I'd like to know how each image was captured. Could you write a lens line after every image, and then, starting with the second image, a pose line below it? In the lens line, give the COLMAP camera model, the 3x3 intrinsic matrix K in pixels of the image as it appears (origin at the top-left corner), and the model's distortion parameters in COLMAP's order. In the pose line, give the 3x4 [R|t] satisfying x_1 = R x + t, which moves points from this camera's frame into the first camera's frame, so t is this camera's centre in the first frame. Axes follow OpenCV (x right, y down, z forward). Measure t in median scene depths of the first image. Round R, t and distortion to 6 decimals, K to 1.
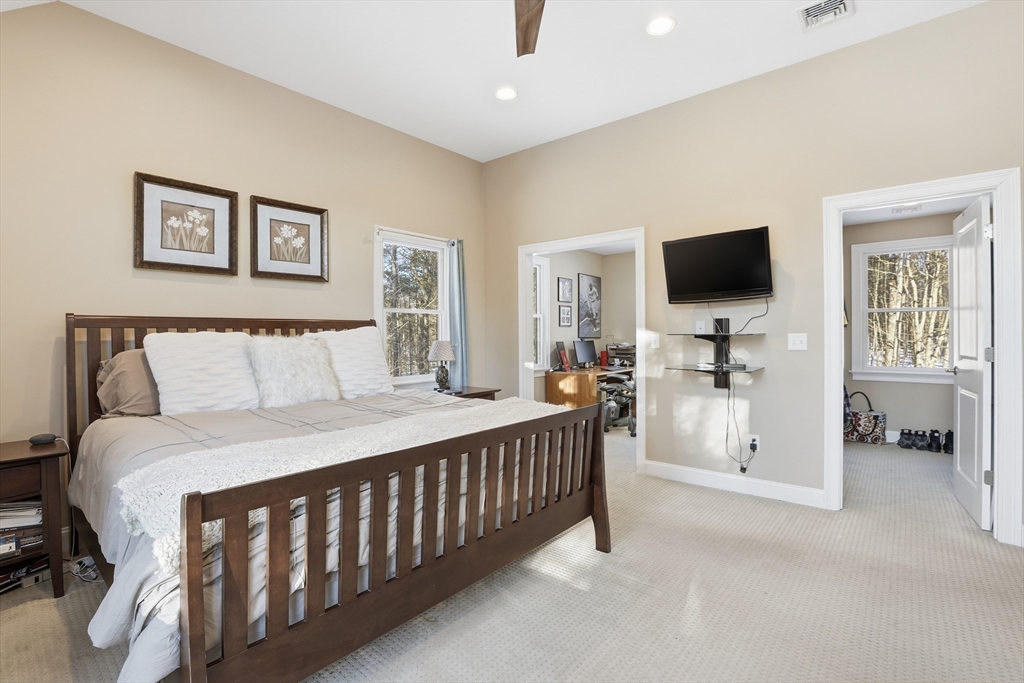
lens RADIAL K [[475.1, 0, 510.8], [0, 475.1, 337.4], [0, 0, 1]] dist [-0.027637, 0.003650]
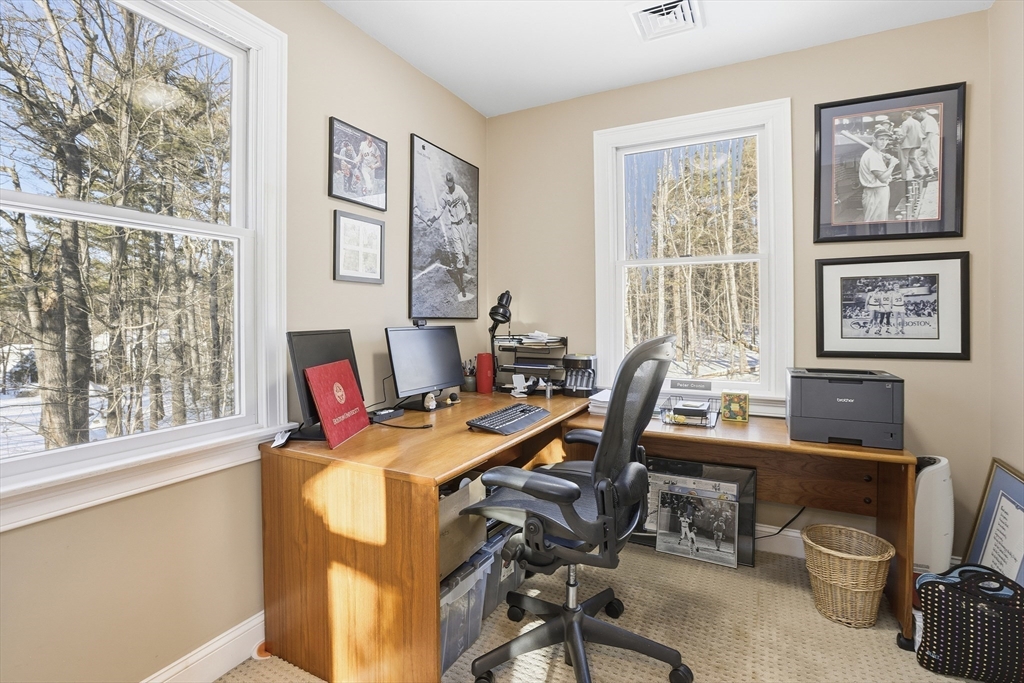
lens RADIAL K [[475.1, 0, 513.6], [0, 475.1, 332.6], [0, 0, 1]] dist [-0.027637, 0.003650]
pose [[0.975842, -0.006578, 0.218378, 0.138513], [0.002255, 0.999797, 0.020035, 0.004285], [-0.218465, -0.019059, 0.975659, 0.638486]]
